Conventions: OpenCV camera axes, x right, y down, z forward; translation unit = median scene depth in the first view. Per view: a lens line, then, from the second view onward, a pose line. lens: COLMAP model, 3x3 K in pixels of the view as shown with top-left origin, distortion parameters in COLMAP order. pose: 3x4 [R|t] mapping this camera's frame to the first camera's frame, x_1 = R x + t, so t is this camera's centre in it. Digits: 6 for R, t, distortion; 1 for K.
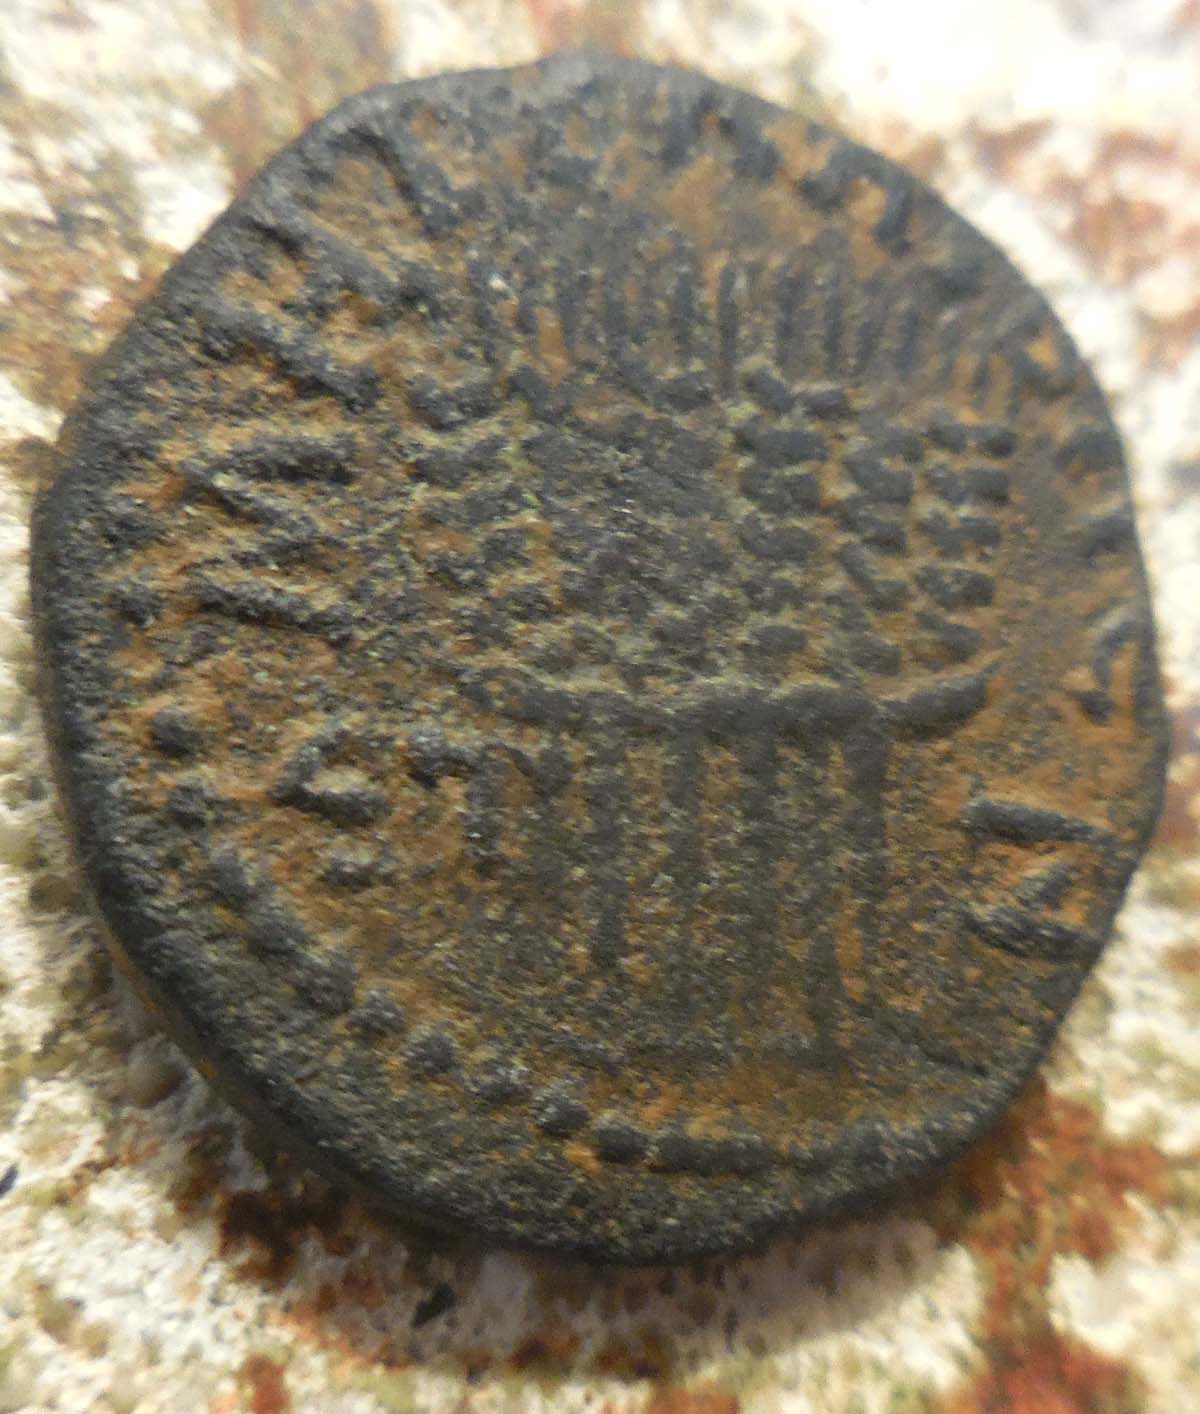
lens RADIAL K [[1112.6, 0, 601.6], [0, 1112.6, 724.0], [0, 0, 1]] dist [0.006645, -0.000992]
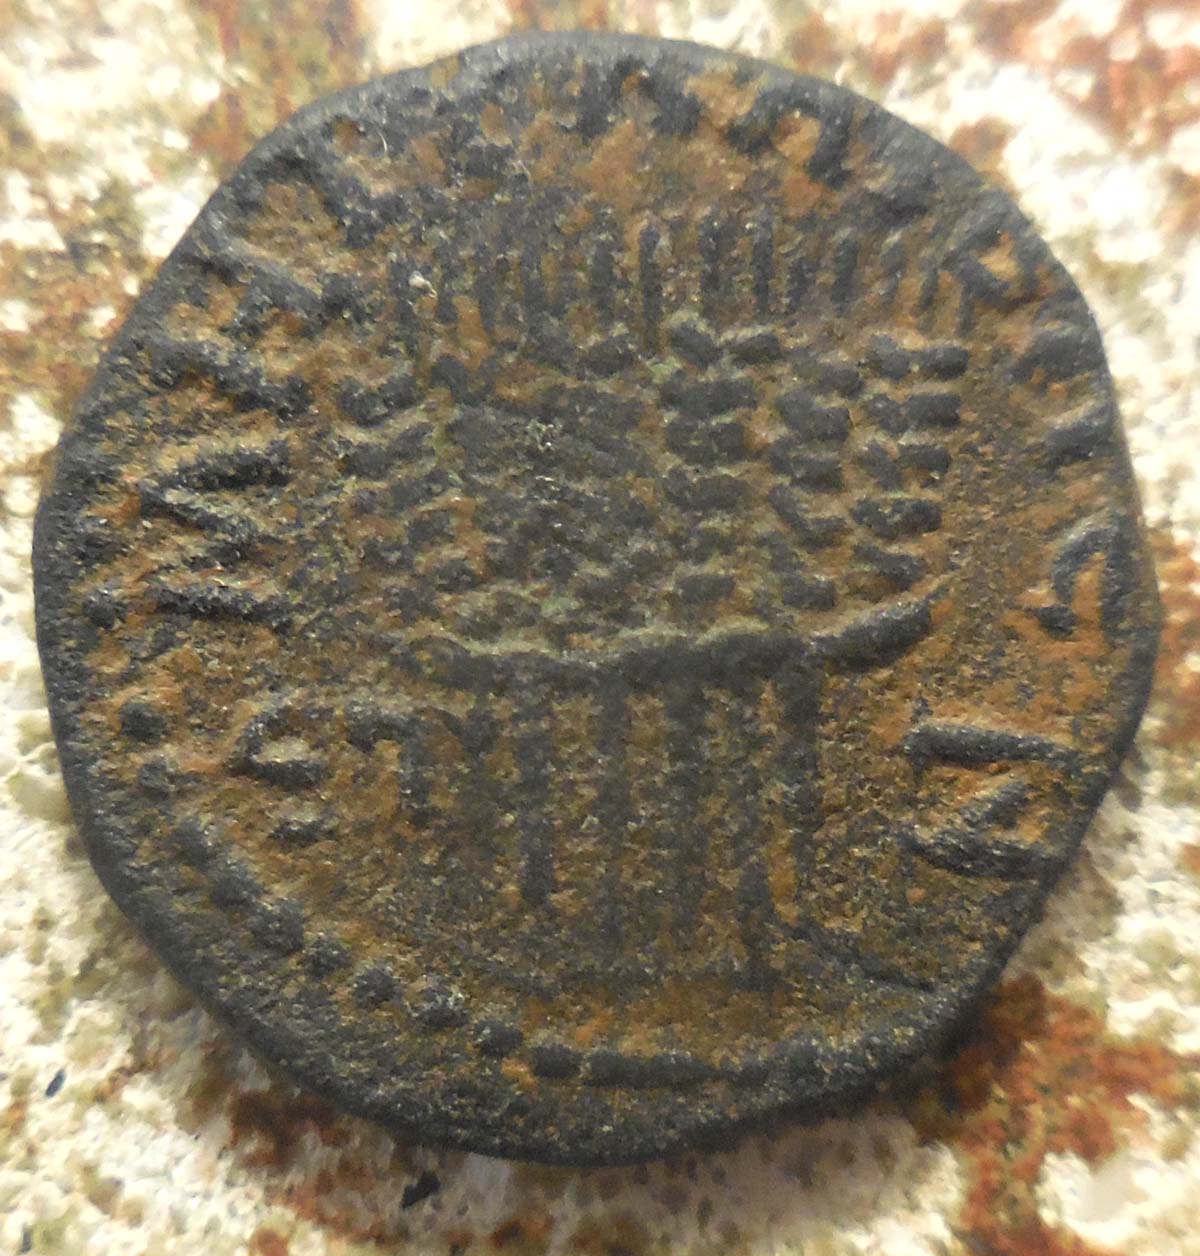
lens RADIAL K [[1100.8, 0, 600.0], [0, 1100.8, 628.0], [0, 0, 1]] dist [0.007216, -0.006878]
pose [[0.983939, -0.048188, -0.171877, 0.252133], [0.057179, 0.997221, 0.047749, -0.097569], [0.169099, -0.056810, 0.983960, -0.050469]]
